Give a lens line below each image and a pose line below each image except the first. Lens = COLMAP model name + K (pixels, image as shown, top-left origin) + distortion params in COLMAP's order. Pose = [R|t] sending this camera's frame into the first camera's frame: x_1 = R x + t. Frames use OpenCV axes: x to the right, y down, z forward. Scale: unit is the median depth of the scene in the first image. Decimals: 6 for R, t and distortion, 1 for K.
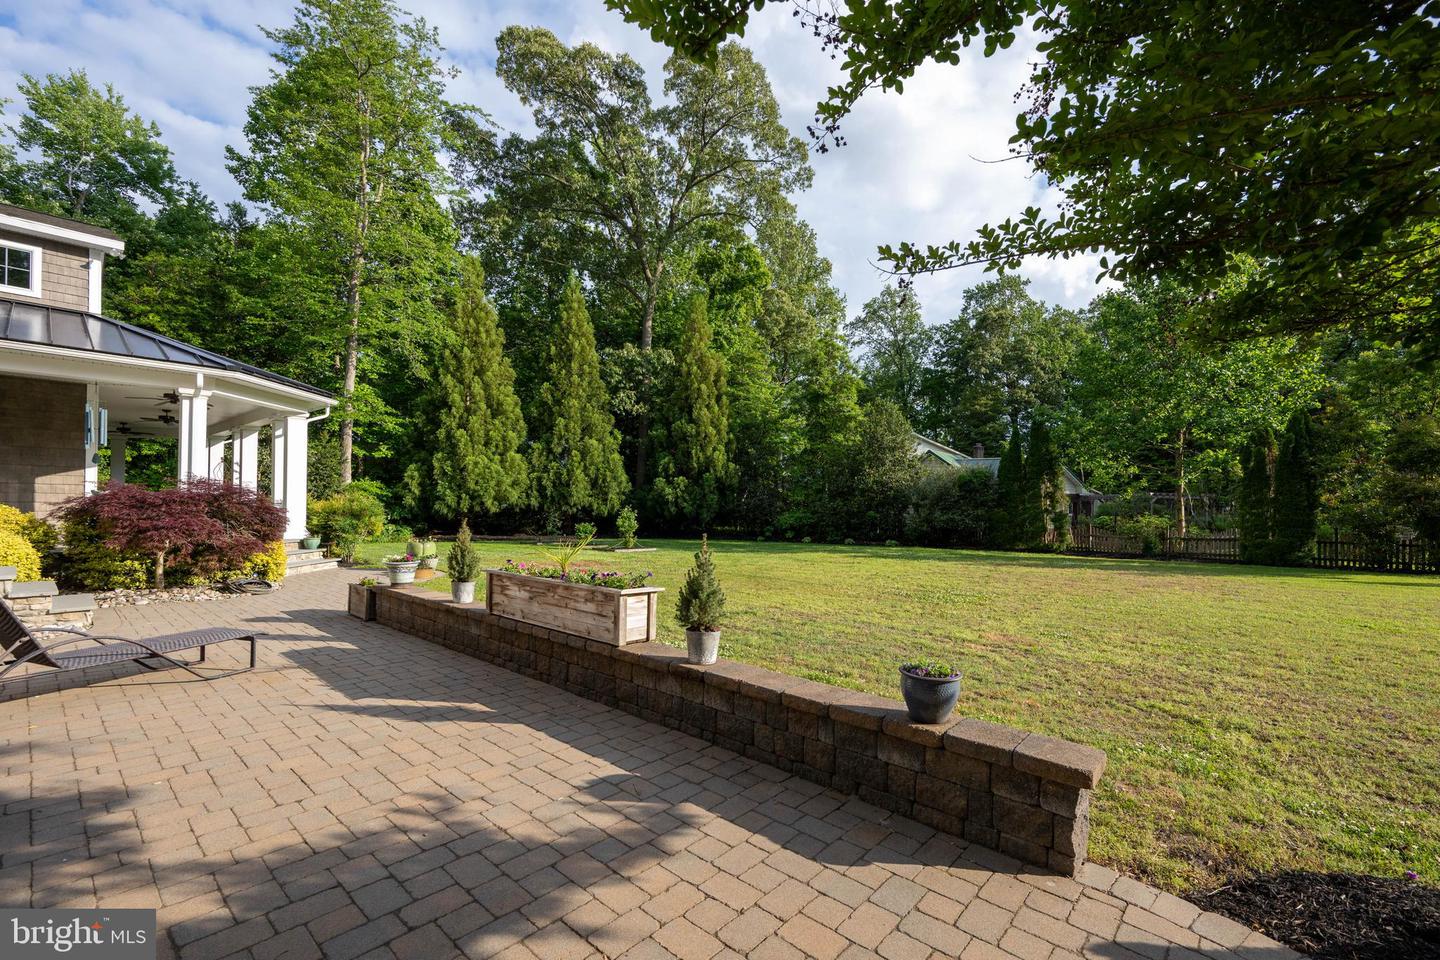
lens RADIAL K [[607.8, 0, 758.1], [0, 607.8, 510.1], [0, 0, 1]] dist [-0.002536, 0.000121]
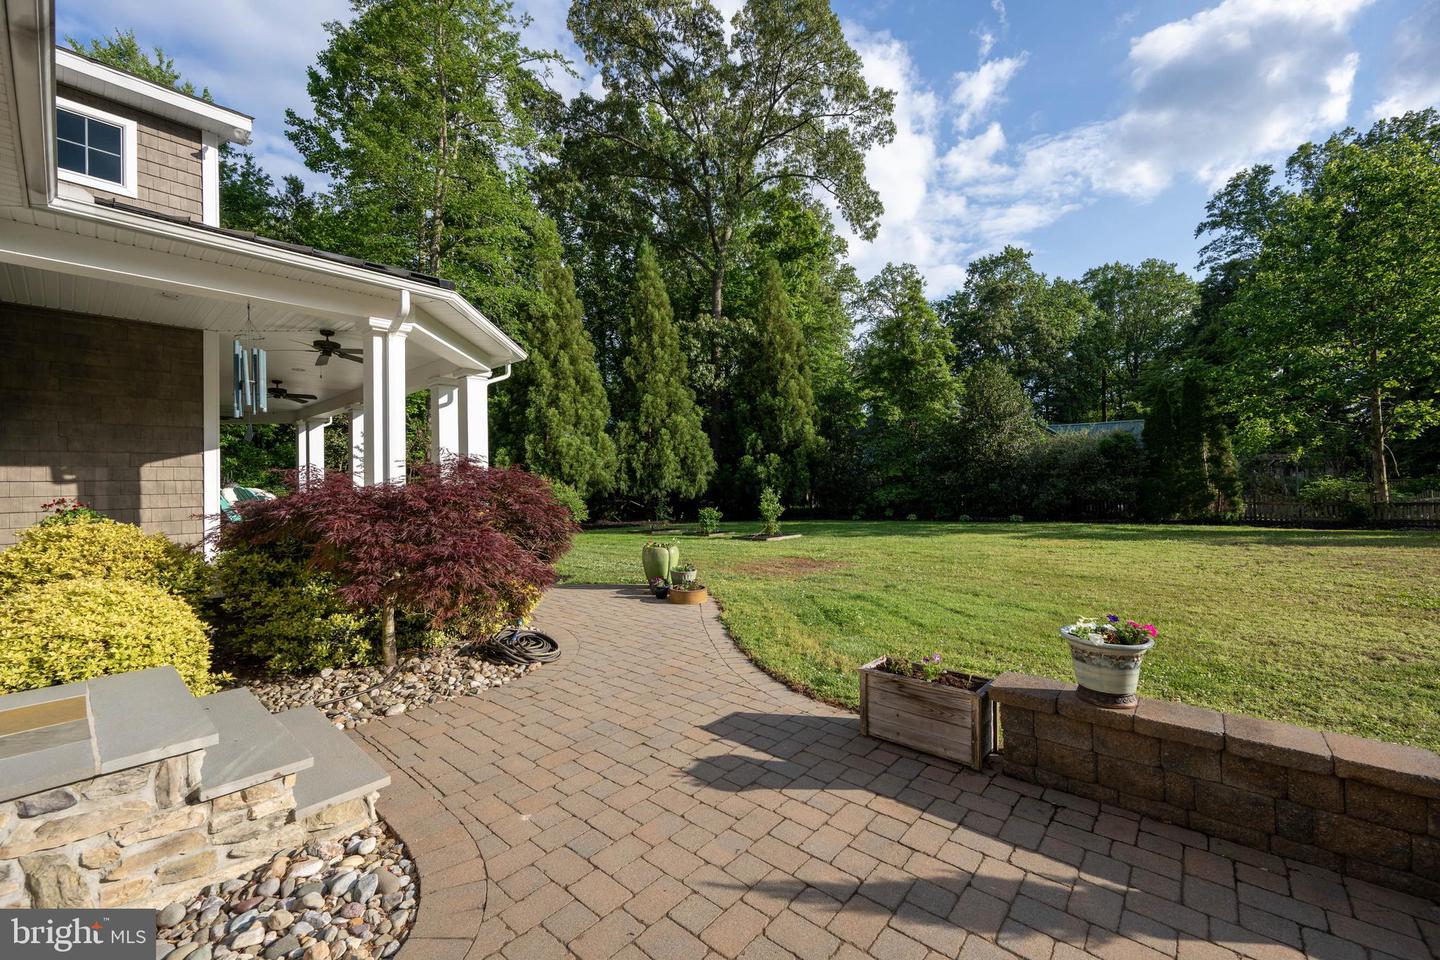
lens RADIAL K [[562.8, 0, 720.0], [0, 562.8, 480.0], [0, 0, 1]] dist [-0.001036, -0.000019]
pose [[0.999357, -0.032650, -0.014850, -0.199932], [0.032450, 0.999382, -0.013550, -0.005609], [0.015283, 0.013060, 0.999798, 0.146093]]
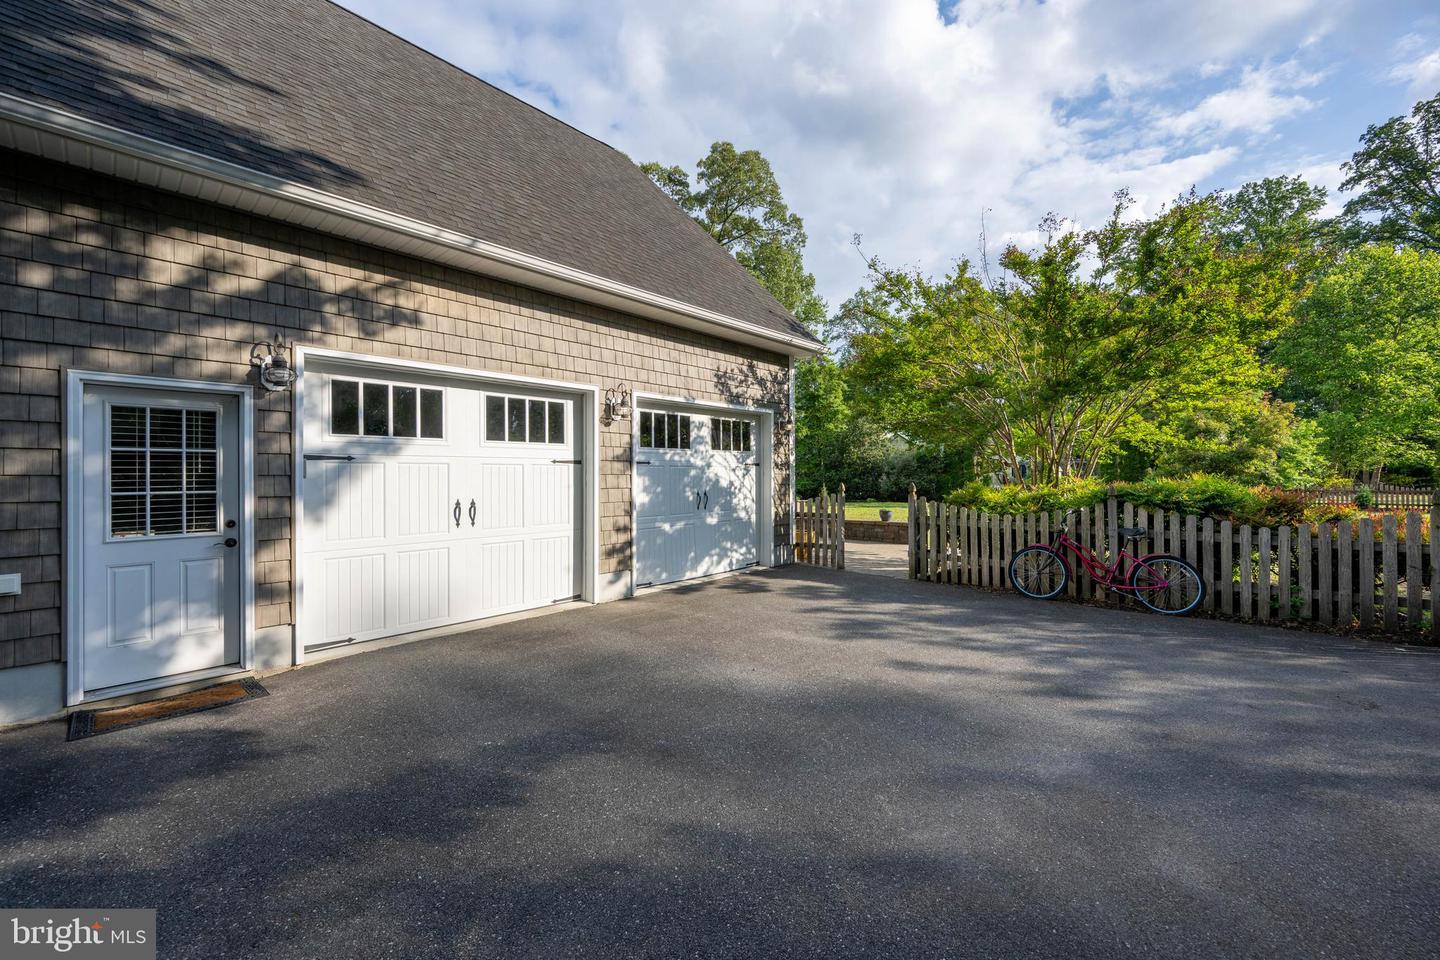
lens RADIAL K [[562.8, 0, 720.0], [0, 562.8, 480.0], [0, 0, 1]] dist [-0.001036, -0.000019]
pose [[0.998909, -0.024453, -0.039790, -0.076223], [0.024364, 0.999699, -0.002724, 0.001588], [0.039844, 0.001751, 0.999204, -0.317506]]
